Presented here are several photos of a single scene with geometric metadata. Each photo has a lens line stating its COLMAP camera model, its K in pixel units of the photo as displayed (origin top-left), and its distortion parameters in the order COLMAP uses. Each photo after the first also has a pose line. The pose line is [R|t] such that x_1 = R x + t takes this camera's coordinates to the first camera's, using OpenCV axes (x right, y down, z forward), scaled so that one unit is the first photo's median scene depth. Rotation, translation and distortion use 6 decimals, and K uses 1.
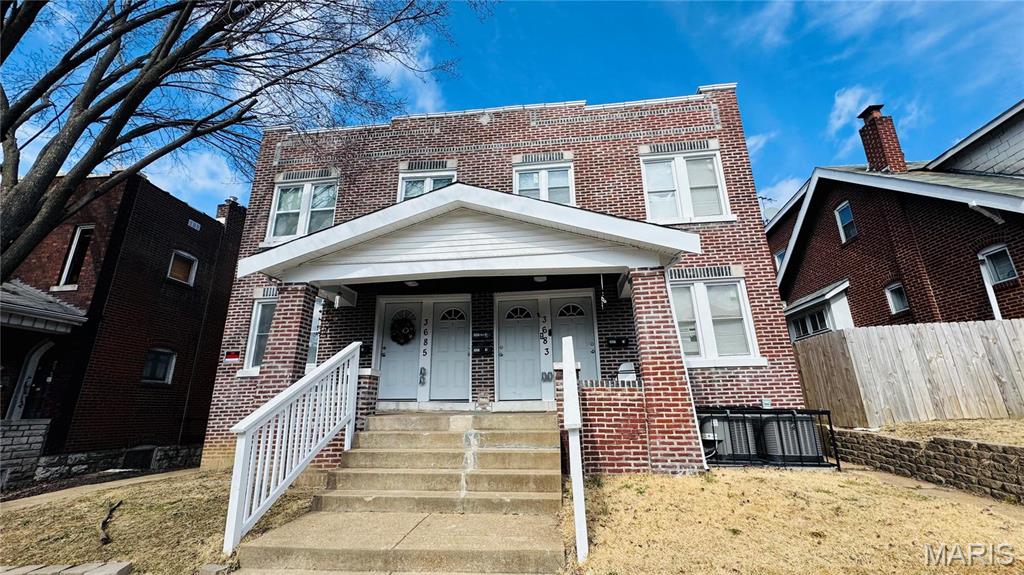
lens RADIAL K [[422.8, 0, 512.0], [0, 422.8, 287.5], [0, 0, 1]] dist [-0.001793, -0.000520]
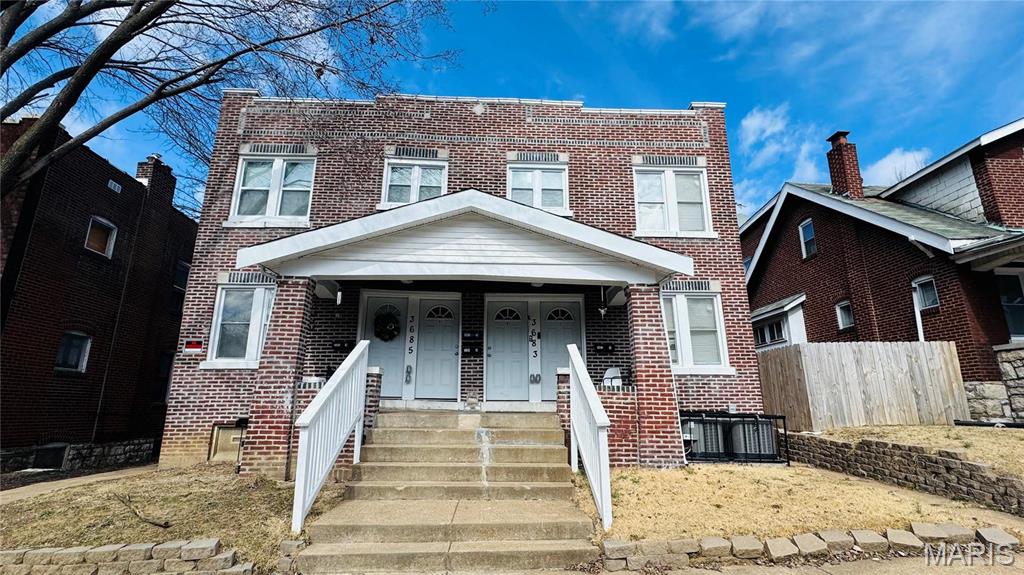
lens RADIAL K [[501.7, 0, 512.0], [0, 501.7, 287.5], [0, 0, 1]] dist [-0.002134, 0.000122]
pose [[0.986901, 0.055790, 0.151372, -0.170152], [-0.061983, 0.997409, 0.036506, -0.050584], [-0.148943, -0.045411, 0.987803, -0.183711]]
